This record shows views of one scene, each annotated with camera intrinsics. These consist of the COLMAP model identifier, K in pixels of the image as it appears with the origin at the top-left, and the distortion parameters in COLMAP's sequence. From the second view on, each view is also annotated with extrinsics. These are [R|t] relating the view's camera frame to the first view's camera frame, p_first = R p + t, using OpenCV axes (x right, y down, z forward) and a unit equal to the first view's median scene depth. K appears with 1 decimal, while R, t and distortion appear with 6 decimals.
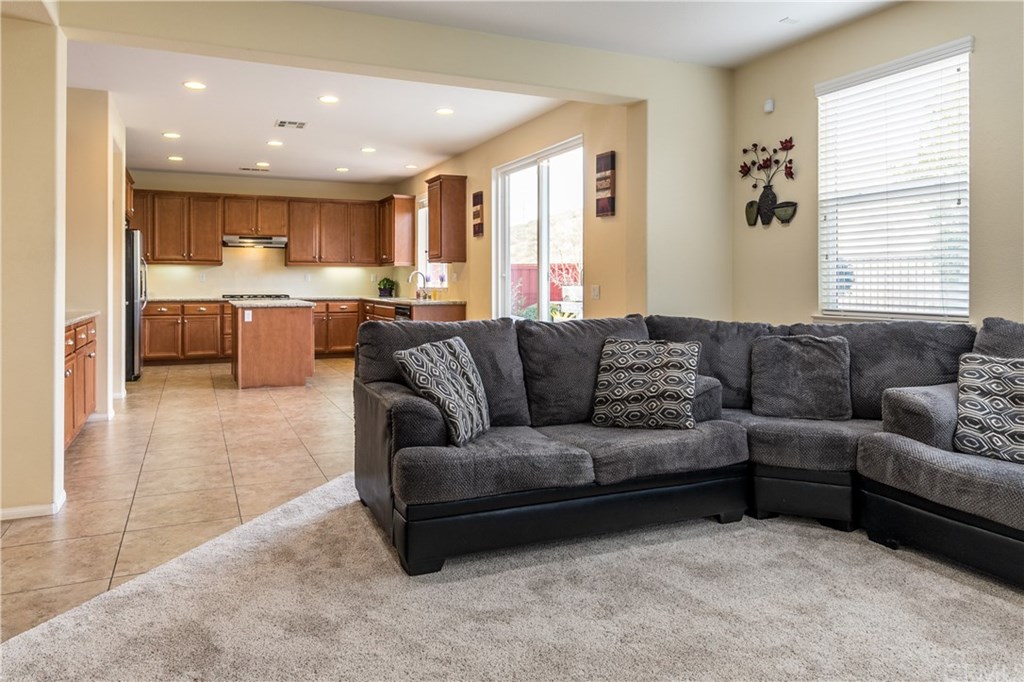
lens RADIAL K [[743.9, 0, 497.1], [0, 743.9, 280.8], [0, 0, 1]] dist [0.020608, -0.001503]
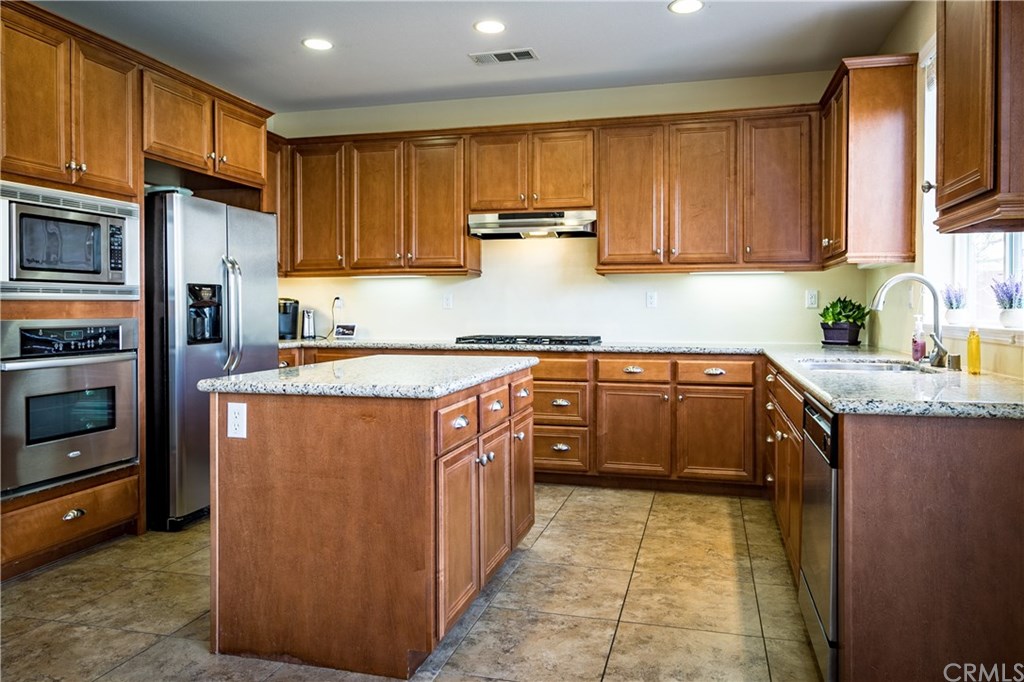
lens RADIAL K [[737.1, 0, 507.0], [0, 737.1, 315.4], [0, 0, 1]] dist [0.004712, 0.006602]
pose [[0.774913, 0.004629, -0.632051, -0.043035], [0.001690, 0.999954, 0.009395, 0.001029], [0.632066, -0.008349, 0.774870, 0.646240]]
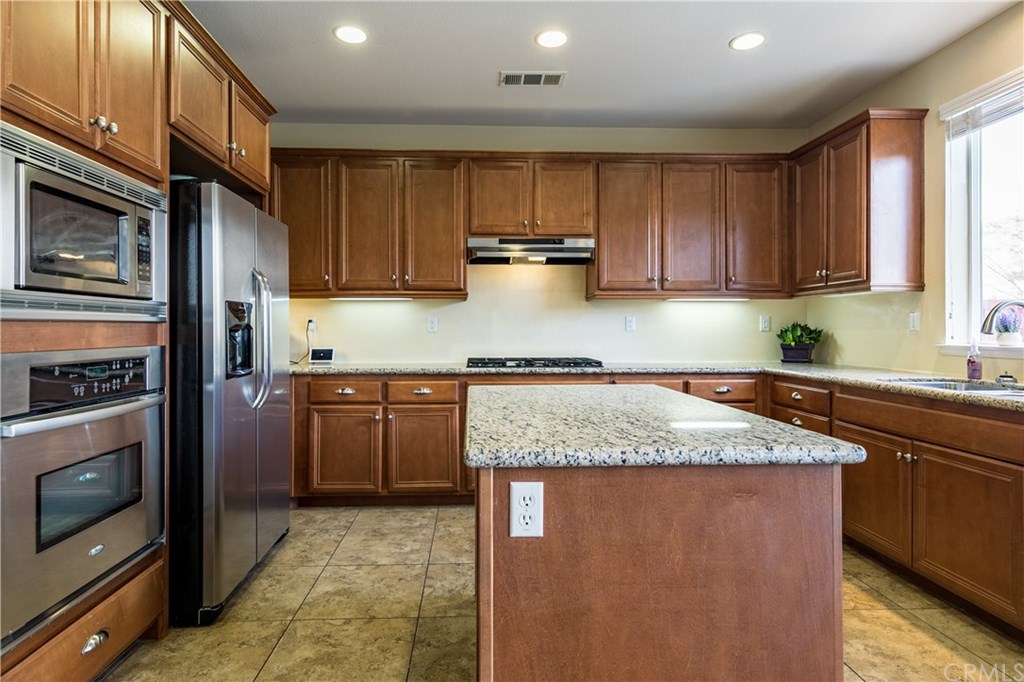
lens RADIAL K [[566.5, 0, 476.4], [0, 566.5, 327.4], [0, 0, 1]] dist [0.008452, -0.000623]
pose [[0.926673, -0.004135, -0.375845, -0.224437], [0.002321, 0.999983, -0.005280, 0.000110], [0.375860, 0.004020, 0.926668, 0.662966]]
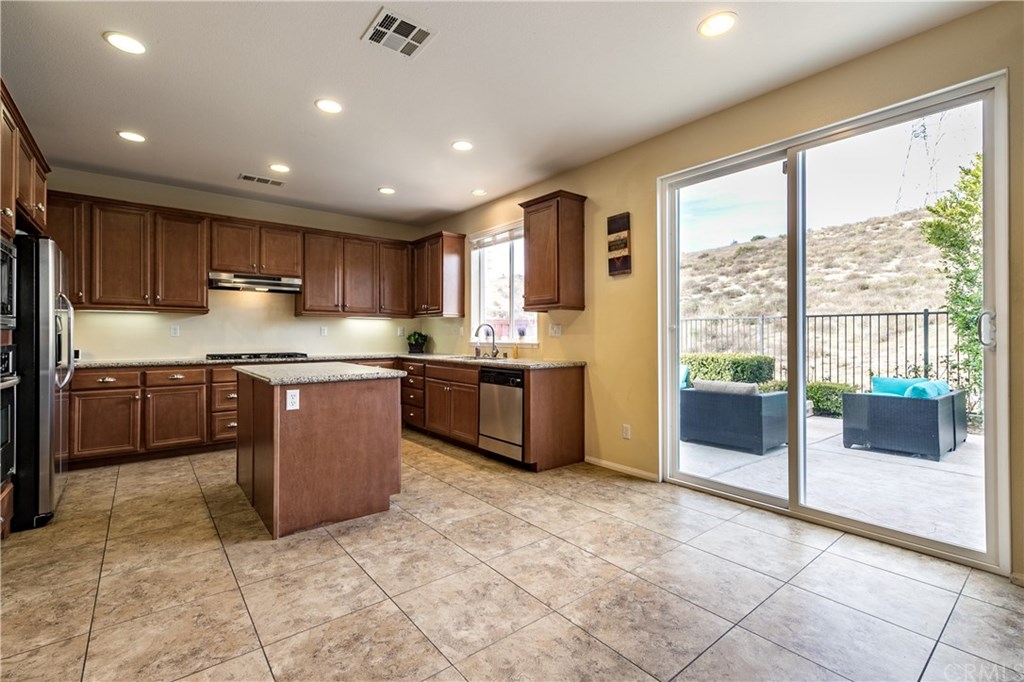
lens RADIAL K [[473.5, 0, 519.3], [0, 473.5, 332.9], [0, 0, 1]] dist [0.001124, 0.000312]
pose [[0.959465, 0.000401, 0.281828, -0.211374], [0.001106, 0.999986, -0.005186, 0.000573], [-0.281826, 0.005287, 0.959451, 0.482980]]
